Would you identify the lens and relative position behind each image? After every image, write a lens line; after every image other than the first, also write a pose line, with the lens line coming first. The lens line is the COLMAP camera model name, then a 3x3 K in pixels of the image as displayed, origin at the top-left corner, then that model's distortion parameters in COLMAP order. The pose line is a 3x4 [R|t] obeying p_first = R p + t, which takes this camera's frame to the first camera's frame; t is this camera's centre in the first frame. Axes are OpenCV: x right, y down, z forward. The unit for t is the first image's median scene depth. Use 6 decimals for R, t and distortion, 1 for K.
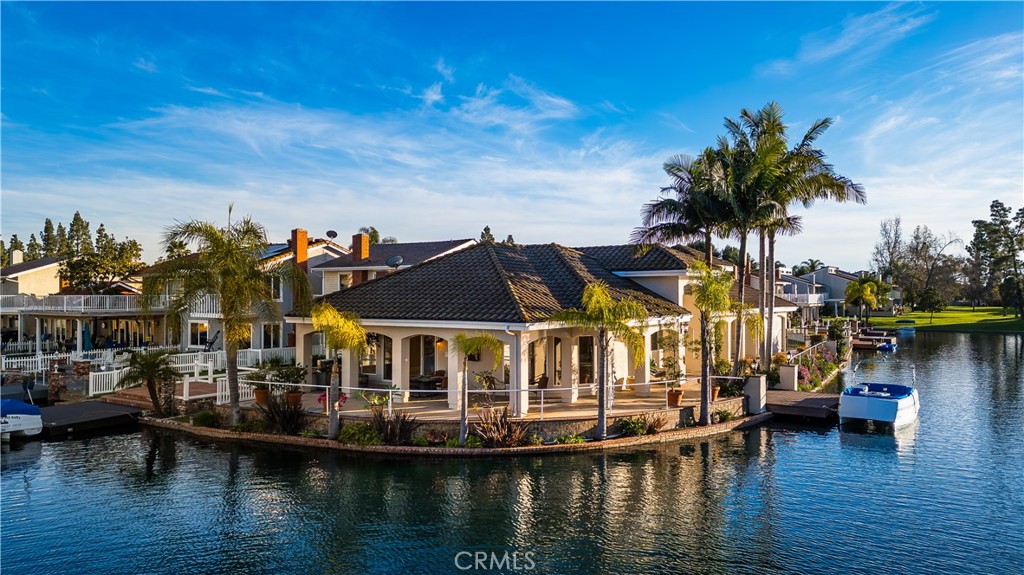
lens RADIAL K [[716.0, 0, 512.0], [0, 716.0, 287.5], [0, 0, 1]] dist [0.043199, -0.007195]
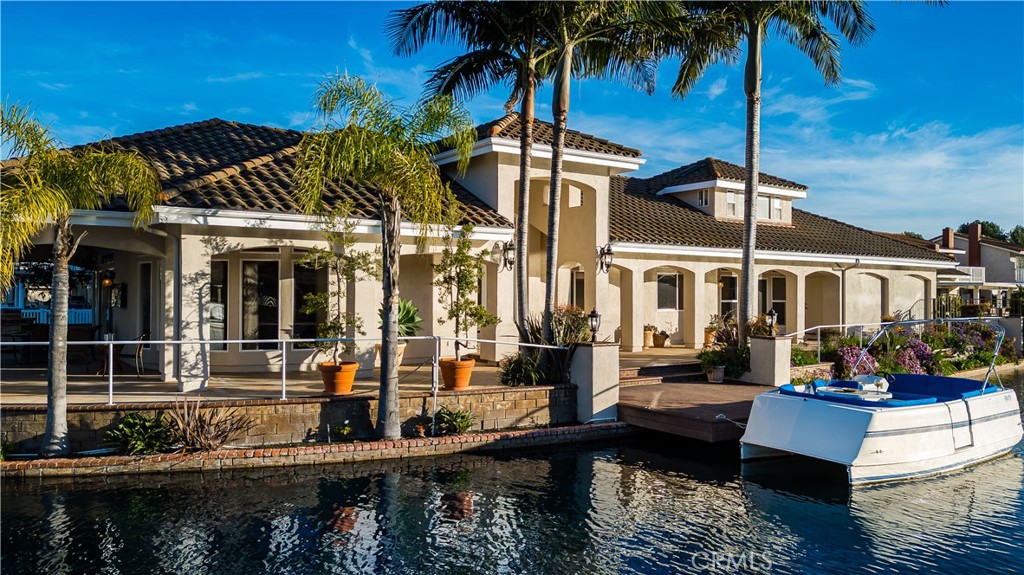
lens RADIAL K [[716.0, 0, 512.0], [0, 716.0, 287.5], [0, 0, 1]] dist [0.043199, -0.007195]
pose [[0.940540, -0.001277, -0.339680, 0.538146], [0.001444, 0.999999, 0.000240, 0.102304], [0.339679, -0.000716, 0.940541, 0.646620]]
